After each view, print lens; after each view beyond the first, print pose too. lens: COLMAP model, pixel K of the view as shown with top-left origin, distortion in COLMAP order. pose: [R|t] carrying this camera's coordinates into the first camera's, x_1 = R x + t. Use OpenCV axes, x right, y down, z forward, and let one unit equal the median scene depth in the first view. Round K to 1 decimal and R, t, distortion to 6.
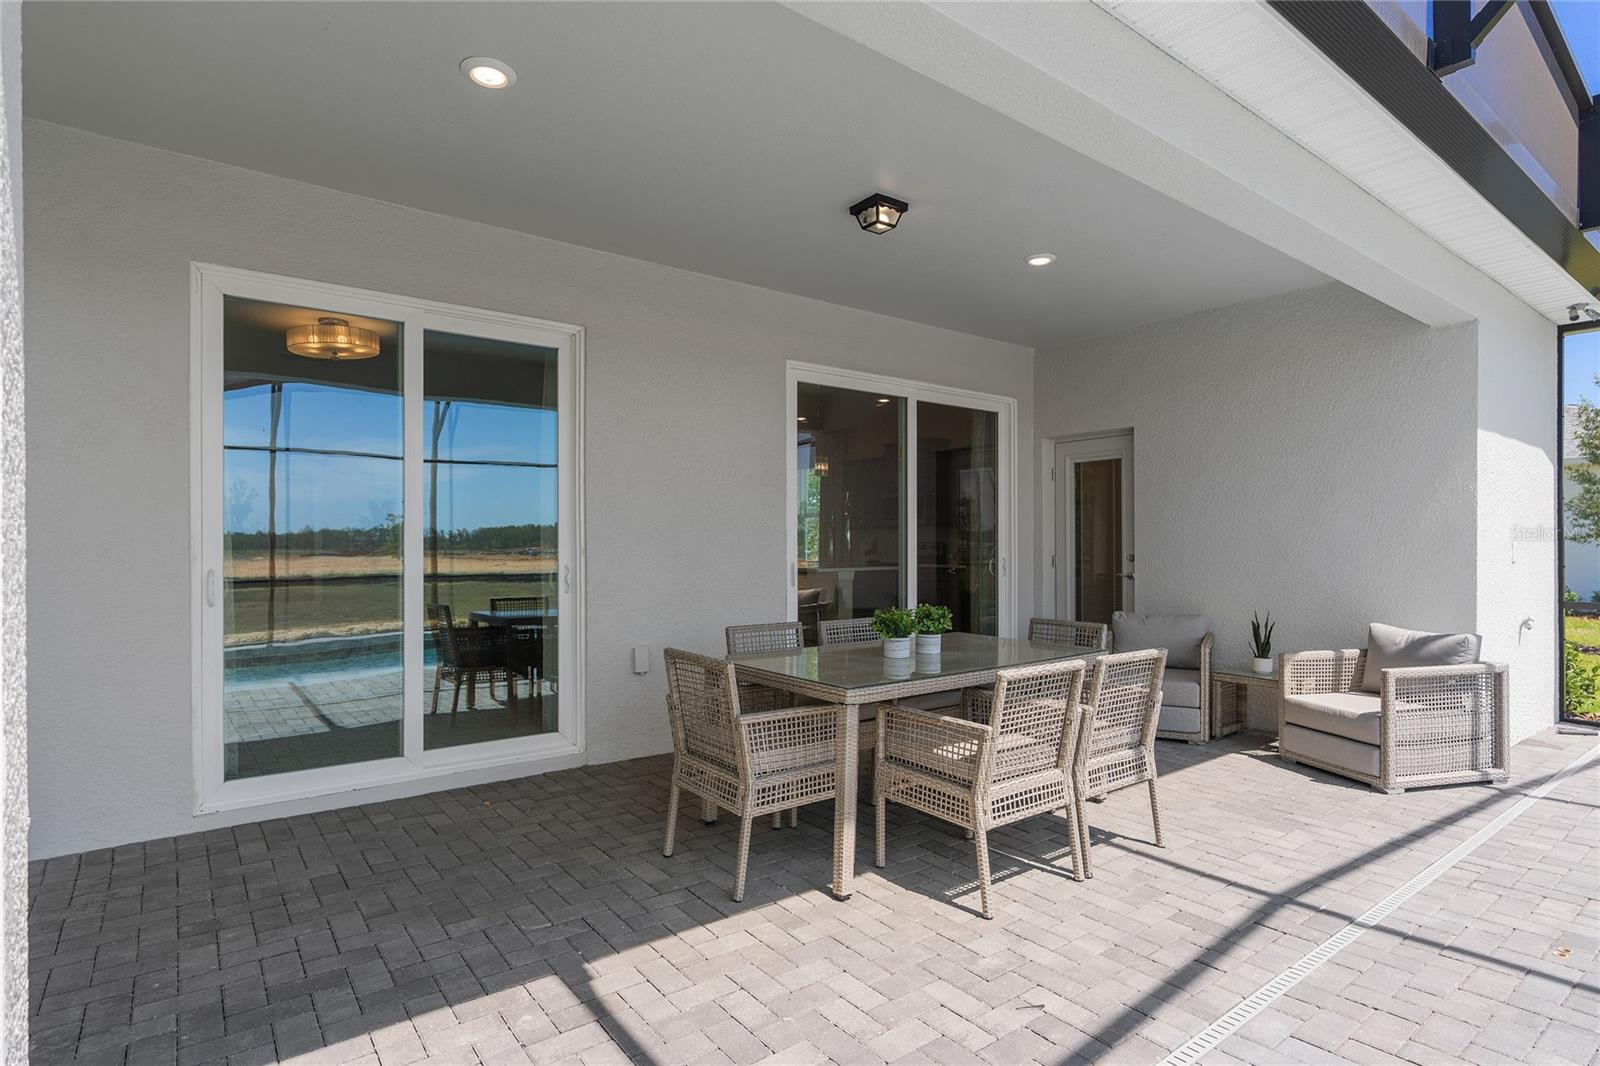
lens RADIAL K [[828.1, 0, 799.8], [0, 828.1, 542.9], [0, 0, 1]] dist [-0.010624, 0.000192]
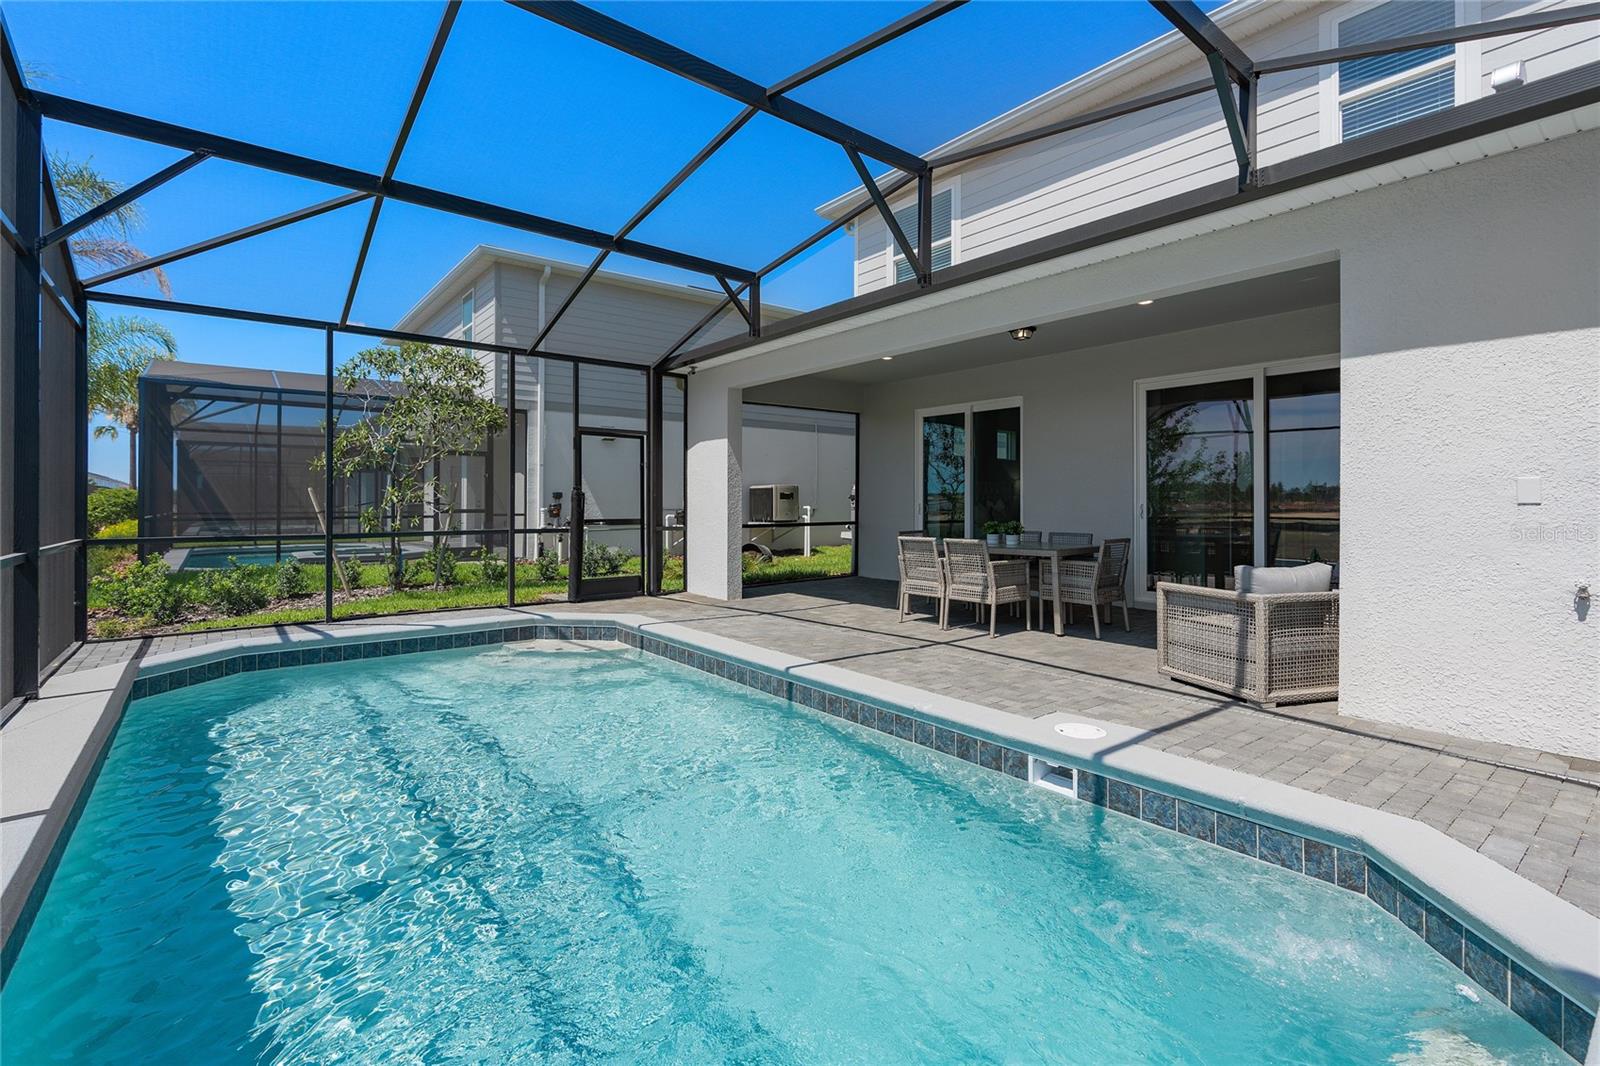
lens RADIAL K [[726.7, 0, 787.7], [0, 726.7, 501.9], [0, 0, 1]] dist [-0.009126, 0.000108]
pose [[0.011781, -0.001944, -0.999929, 1.789385], [0.006388, 0.999978, -0.001869, 0.023498], [0.999910, -0.006366, 0.011793, 0.375792]]
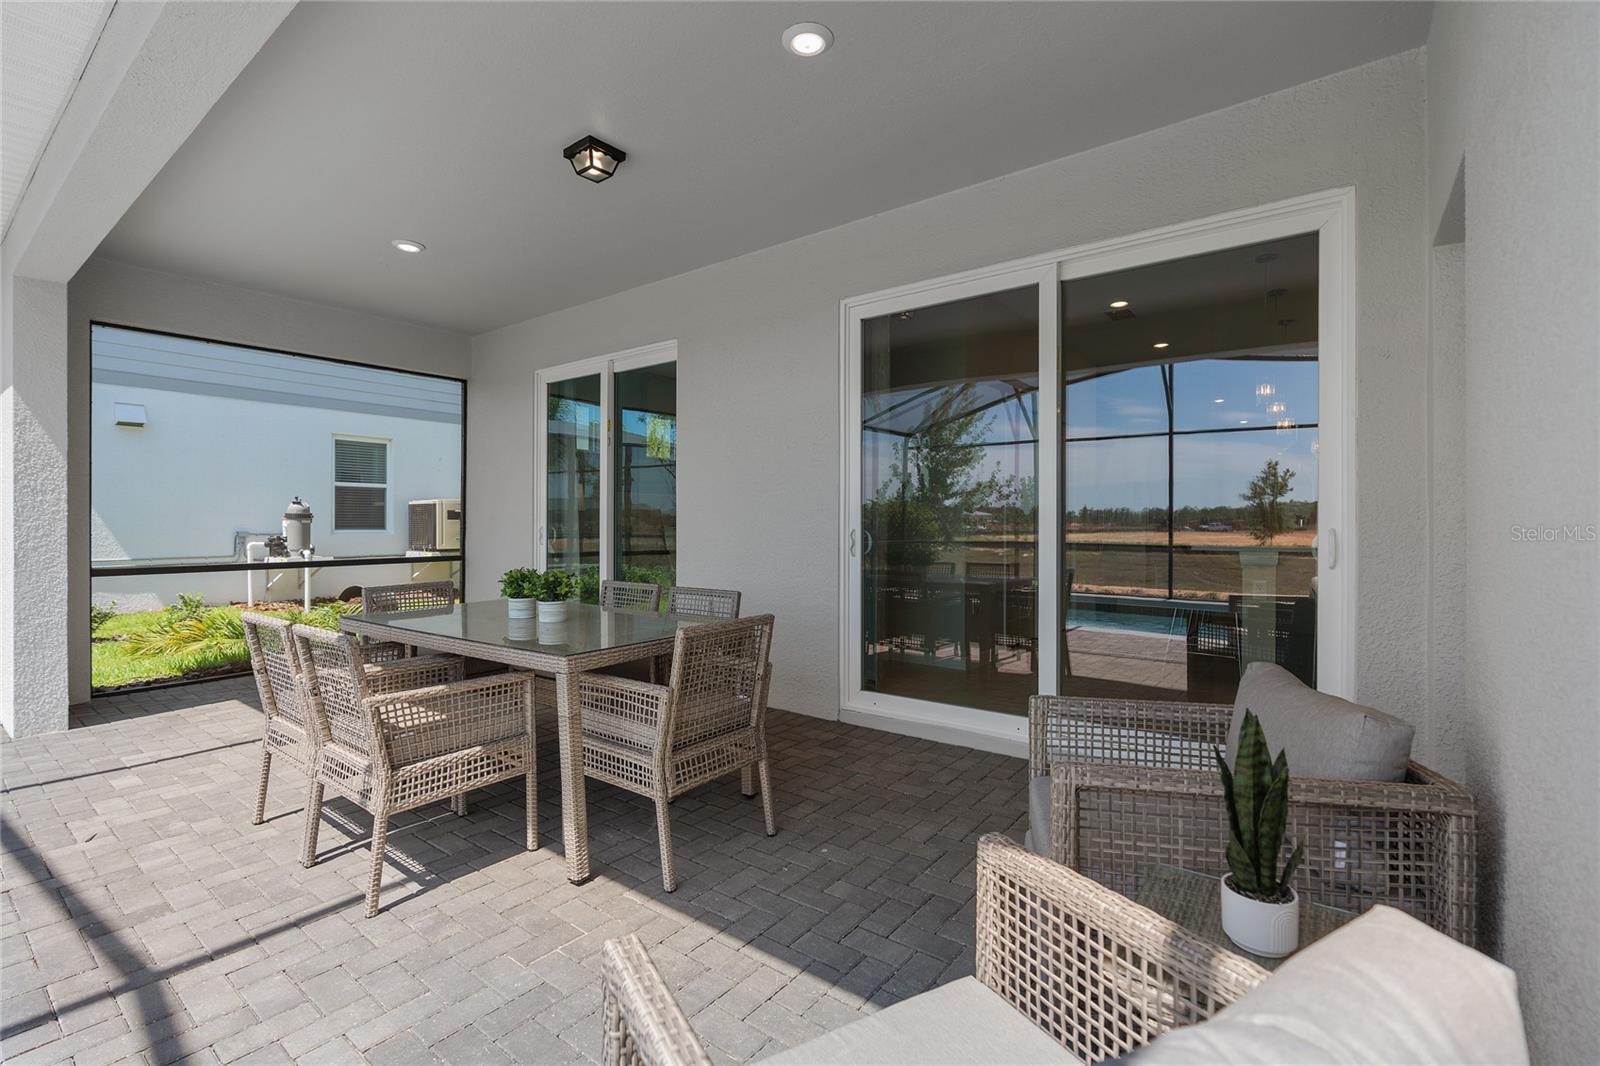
lens RADIAL K [[726.7, 0, 794.6], [0, 726.7, 534.0], [0, 0, 1]] dist [-0.009126, 0.000108]
pose [[0.254789, 0.014003, -0.966895, 0.918185], [0.004413, 0.999868, 0.015643, 0.020434], [0.966987, -0.008253, 0.254693, 0.955097]]
